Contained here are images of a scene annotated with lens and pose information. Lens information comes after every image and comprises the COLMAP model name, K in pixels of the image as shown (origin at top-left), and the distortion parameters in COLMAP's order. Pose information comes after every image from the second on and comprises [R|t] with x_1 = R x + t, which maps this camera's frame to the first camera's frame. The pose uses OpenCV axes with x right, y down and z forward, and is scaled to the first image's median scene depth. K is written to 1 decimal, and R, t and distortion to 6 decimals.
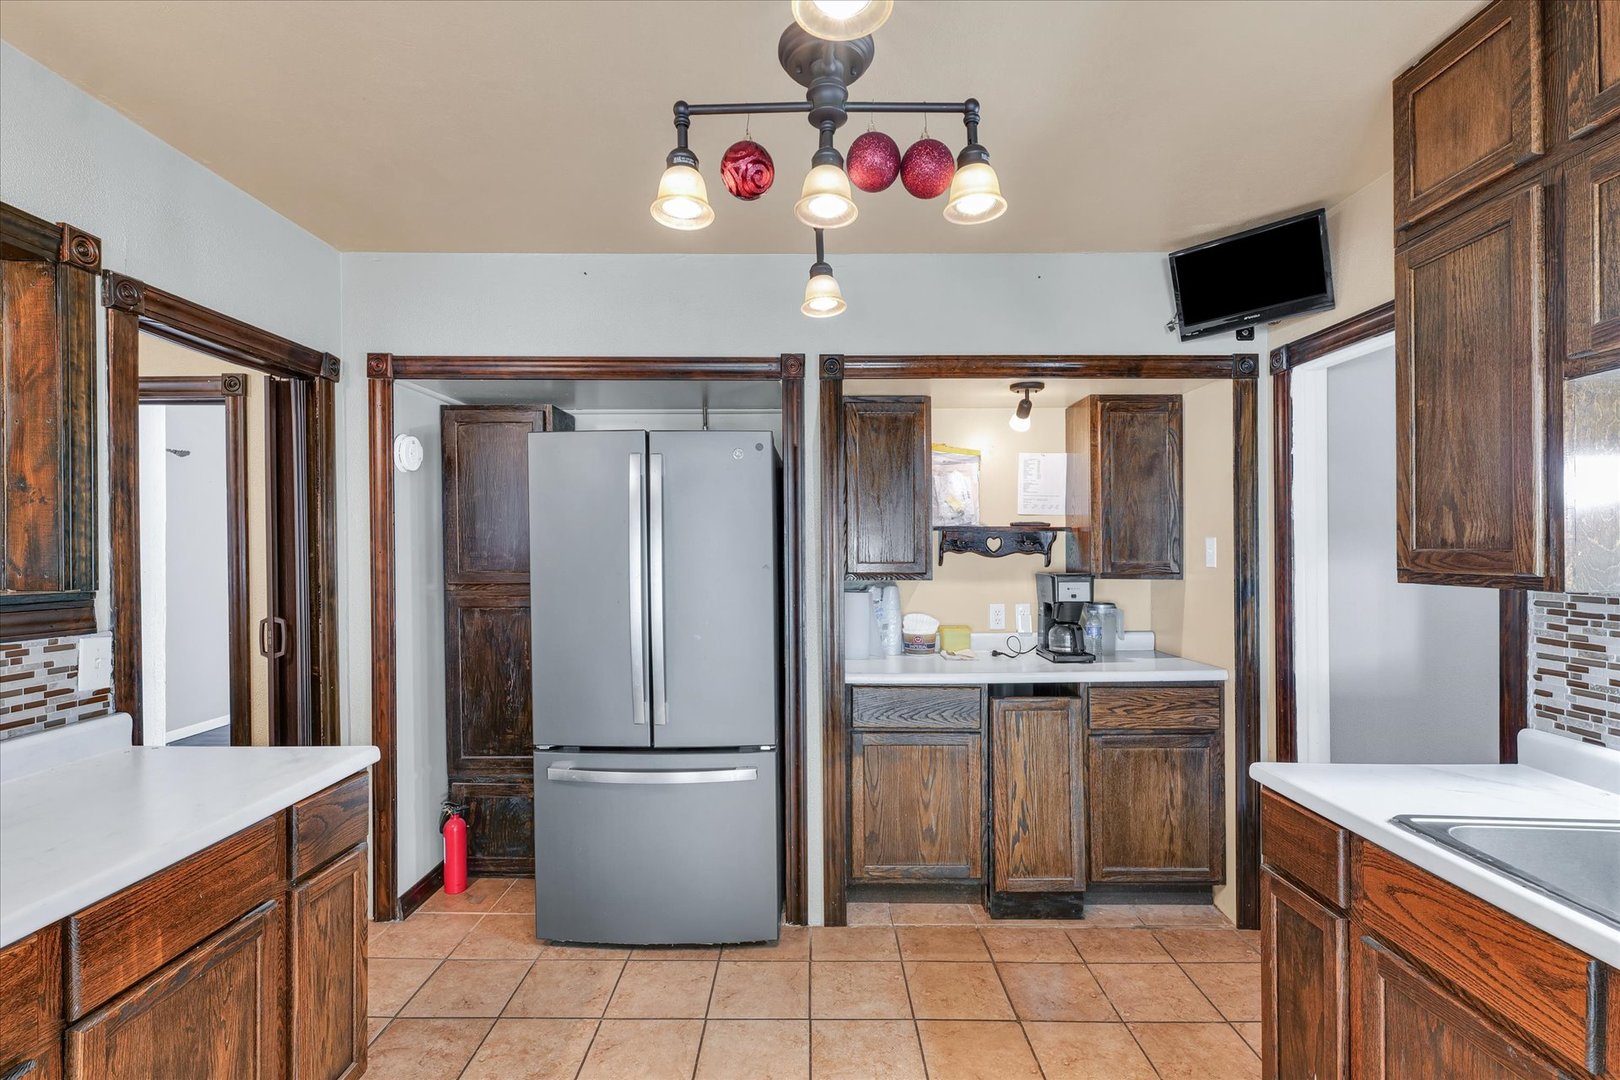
lens RADIAL K [[763.4, 0, 779.6], [0, 763.4, 559.0], [0, 0, 1]] dist [-0.004093, 0.000375]
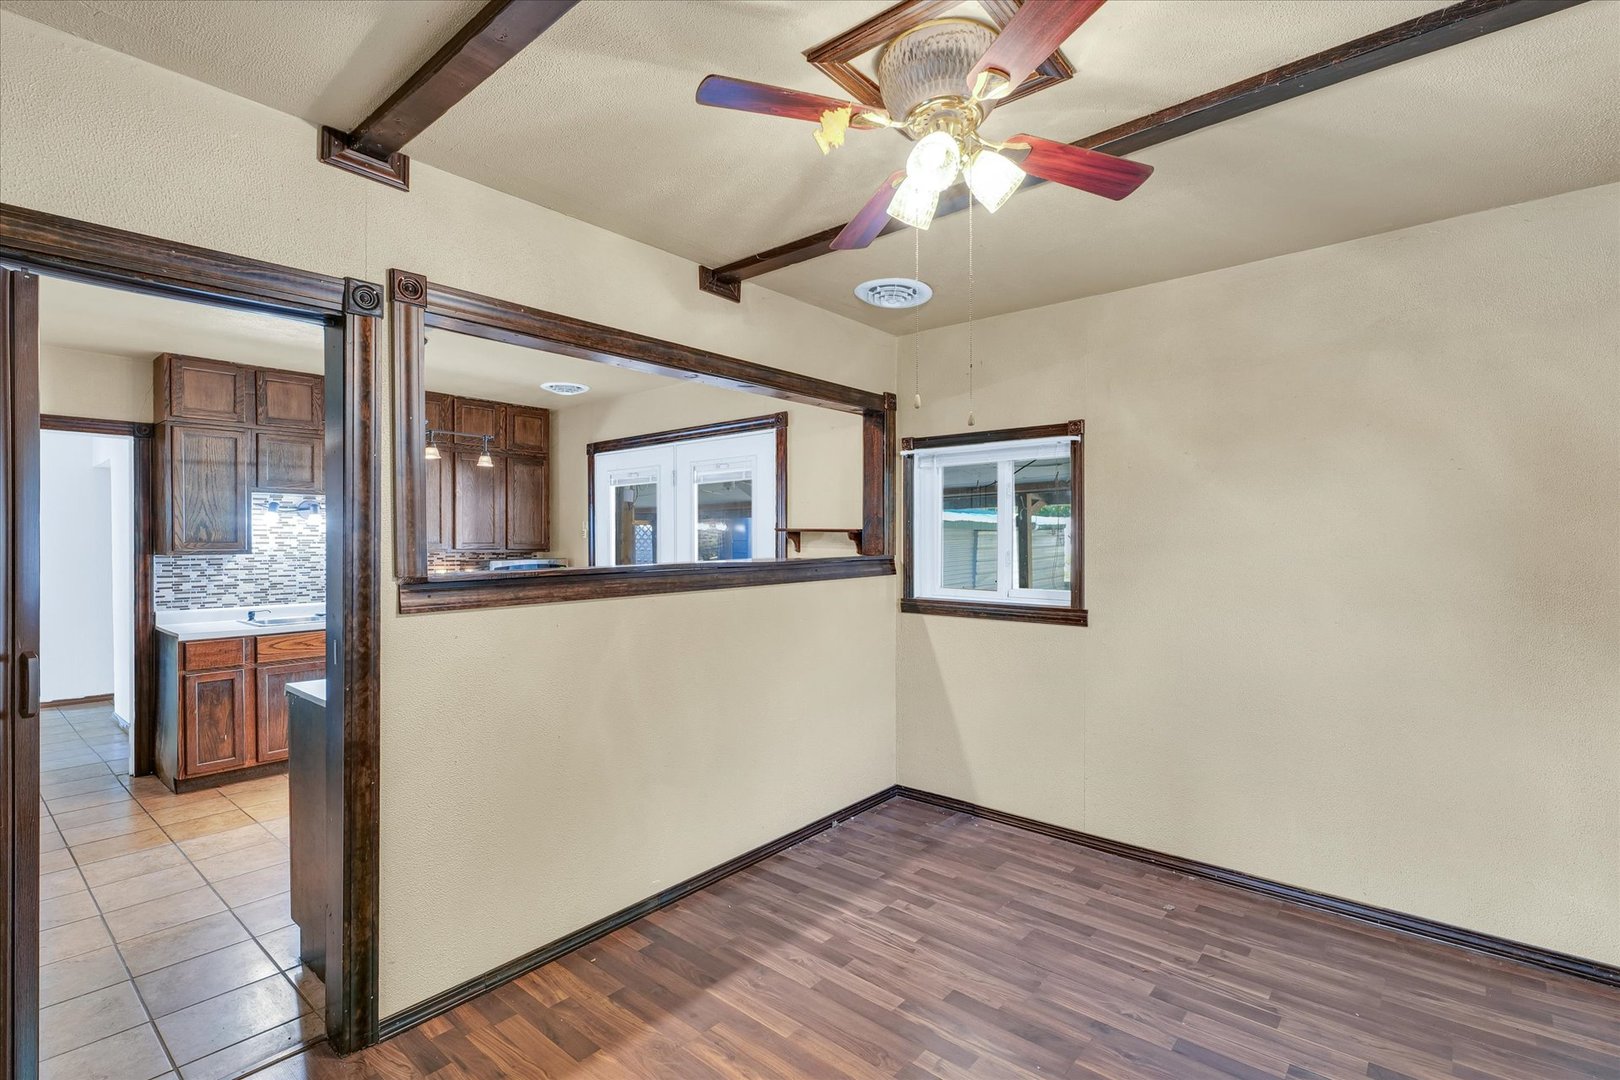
lens RADIAL K [[714.7, 0, 847.4], [0, 714.7, 541.5], [0, 0, 1]] dist [-0.000839, -0.001537]
pose [[-0.816133, 0.001895, 0.577861, -2.480187], [0.011979, 0.999835, 0.013640, -0.021232], [-0.577740, 0.018055, -0.816021, 1.712504]]
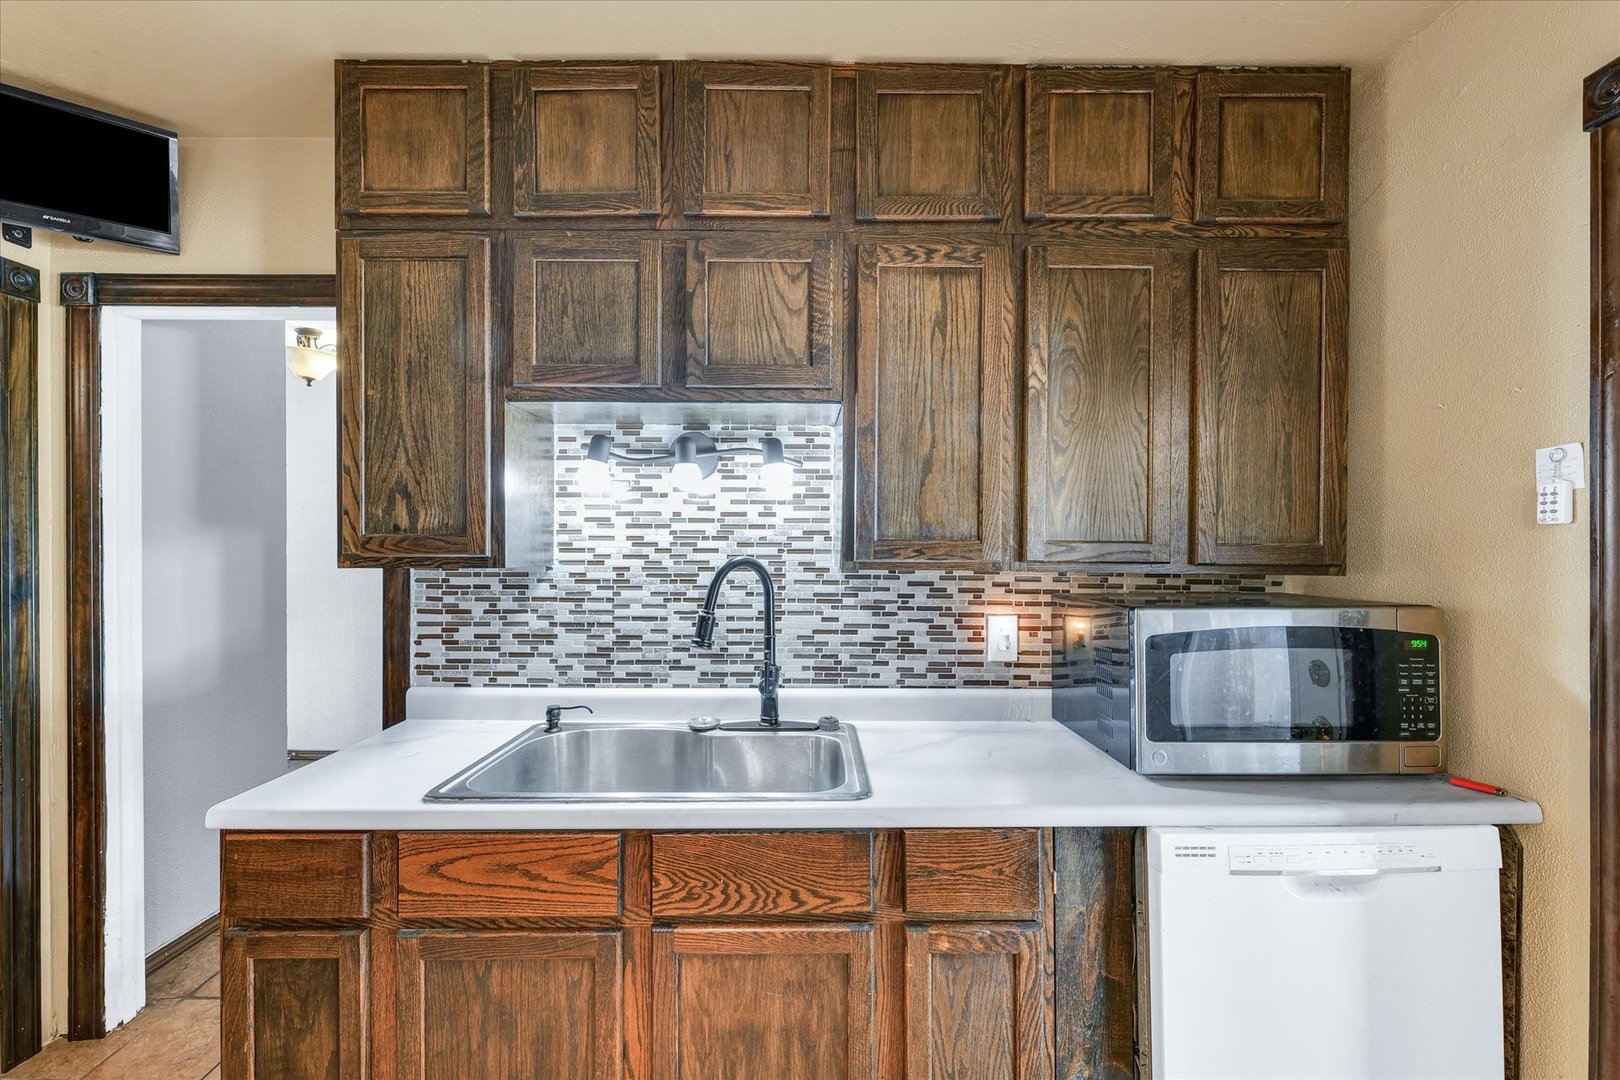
lens RADIAL K [[685.4, 0, 825.6], [0, 685.4, 538.8], [0, 0, 1]] dist [-0.002678, 0.000338]
pose [[-0.054840, 0.000541, 0.998495, -0.117165], [0.012702, 0.999919, 0.000156, 0.001054], [-0.998414, 0.012691, -0.054843, 0.439012]]
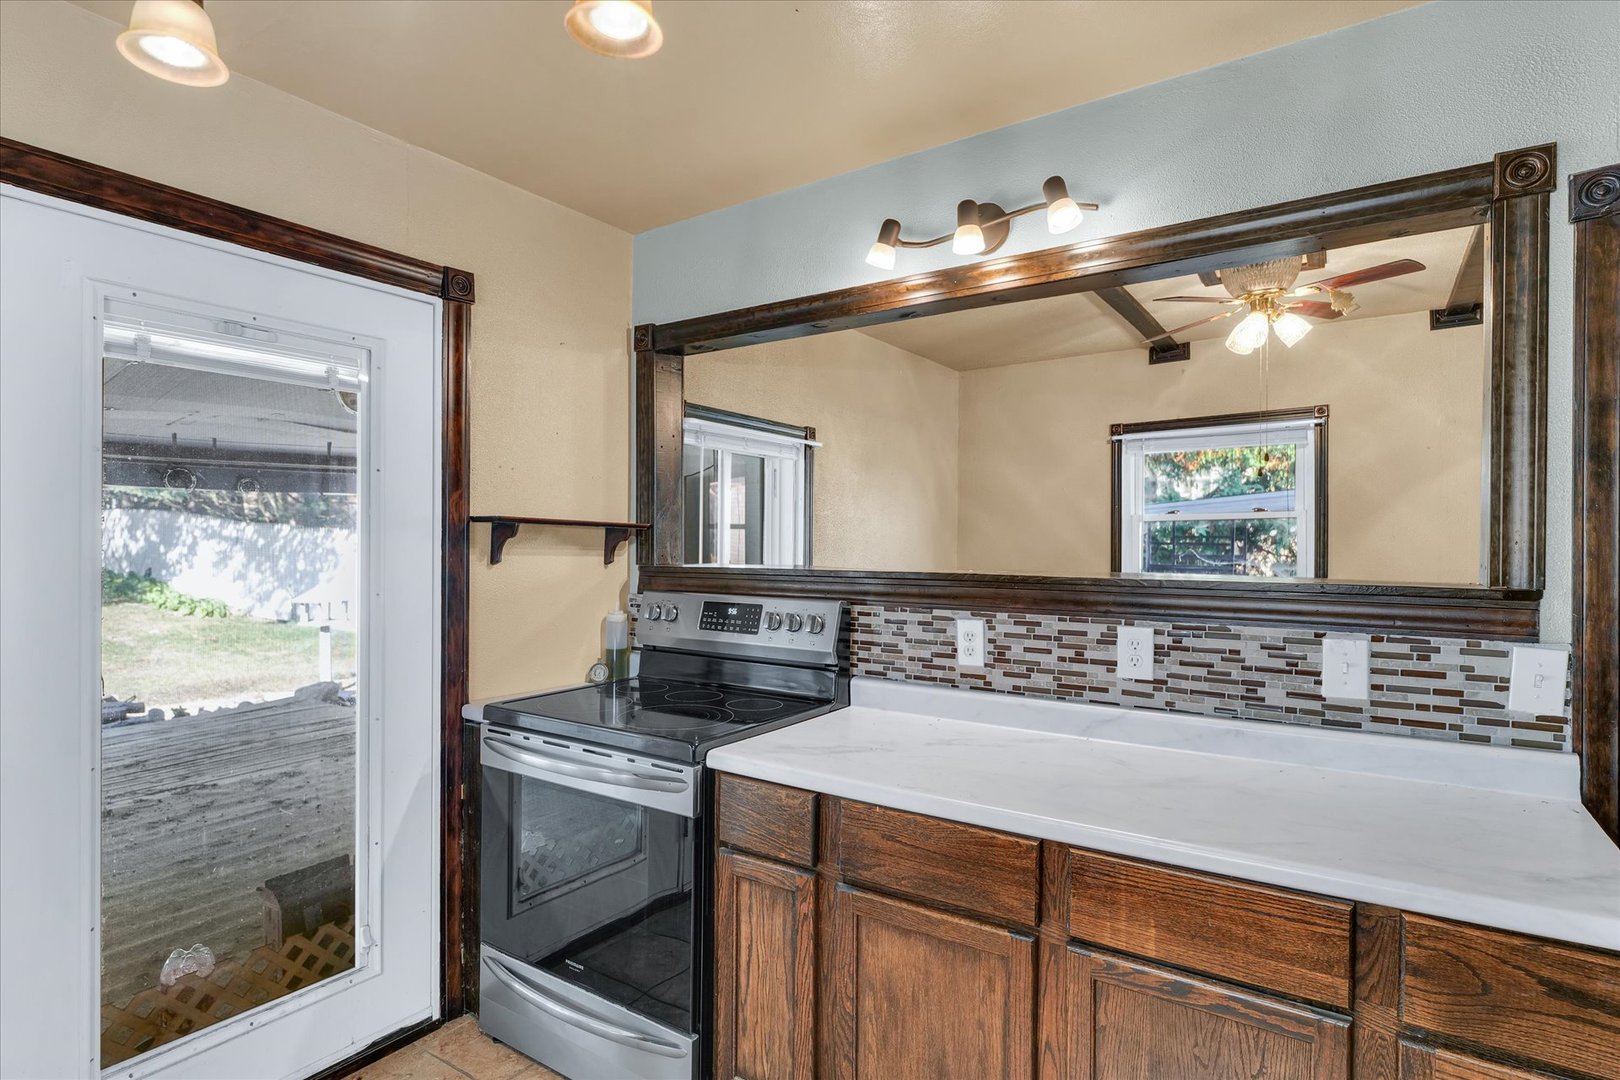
lens RADIAL K [[763.4, 0, 850.2], [0, 763.4, 553.7], [0, 0, 1]] dist [-0.004093, 0.000375]
pose [[-0.520345, 0.012446, -0.853866, 0.187133], [-0.012058, 0.999687, 0.021920, -0.007005], [0.853871, 0.021702, -0.520032, 0.935756]]
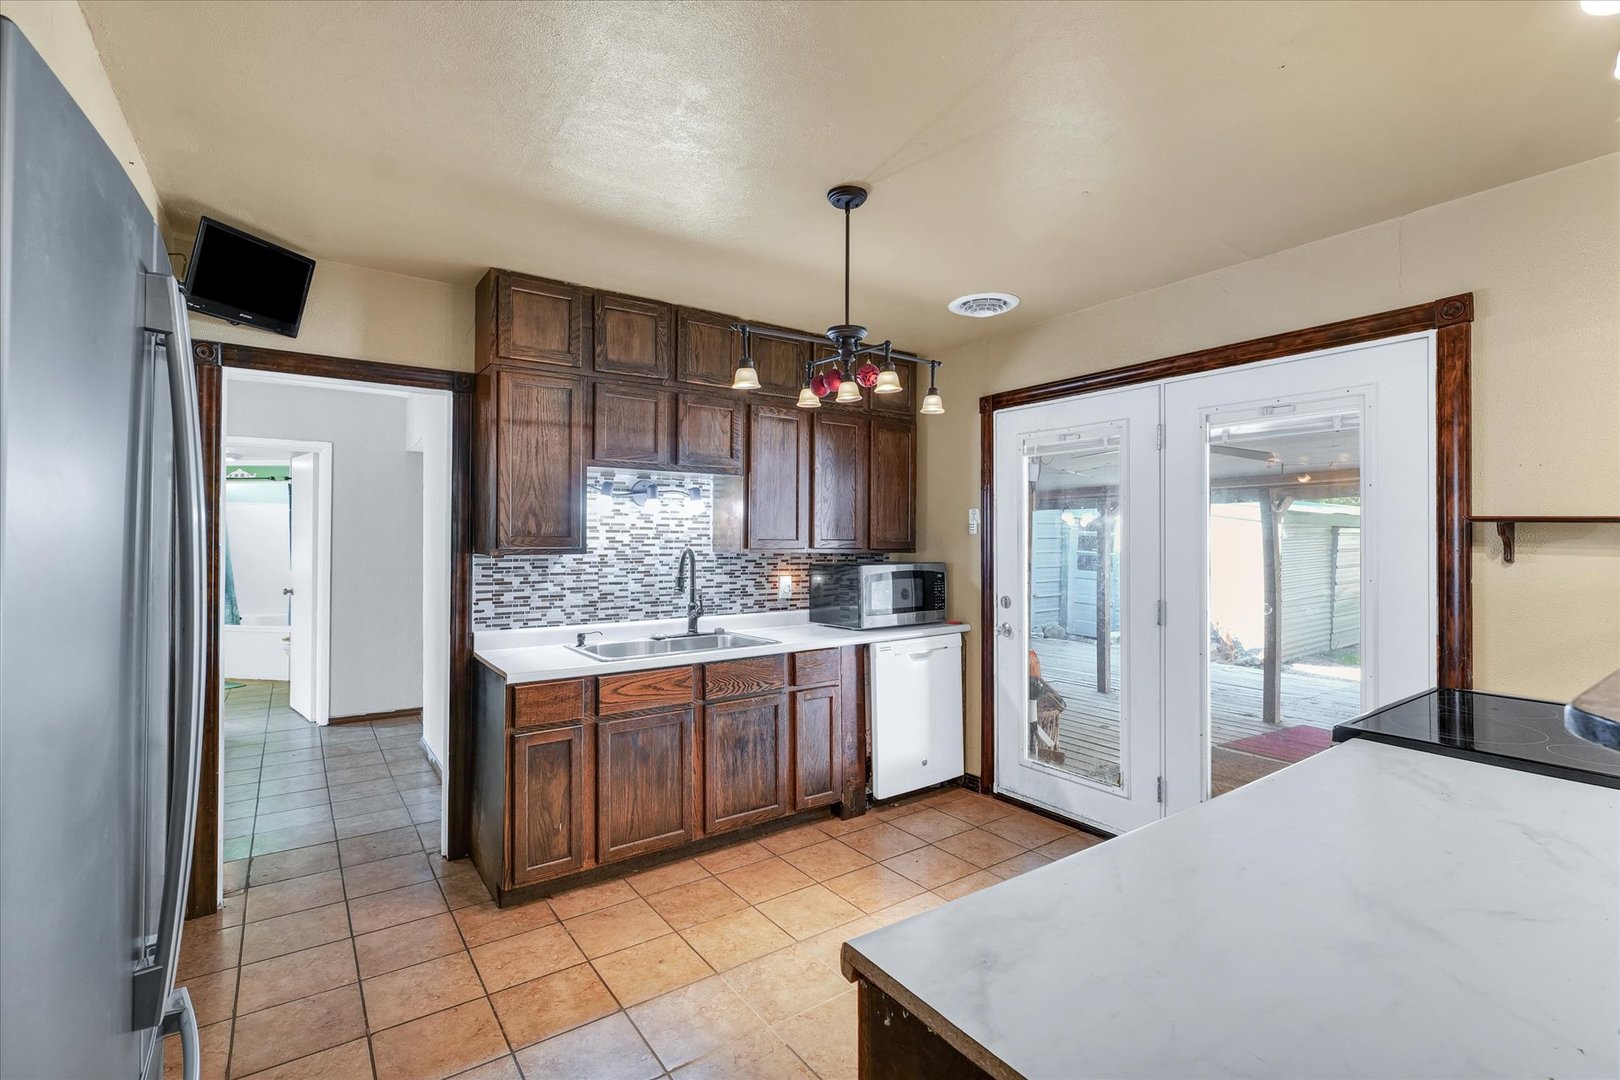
lens RADIAL K [[714.7, 0, 823.8], [0, 714.7, 529.9], [0, 0, 1]] dist [-0.000839, -0.001537]
pose [[-0.622486, 0.006653, 0.782603, -0.995414], [0.008560, 0.999962, -0.001692, -0.019564], [-0.782584, 0.005646, -0.622519, 1.506390]]
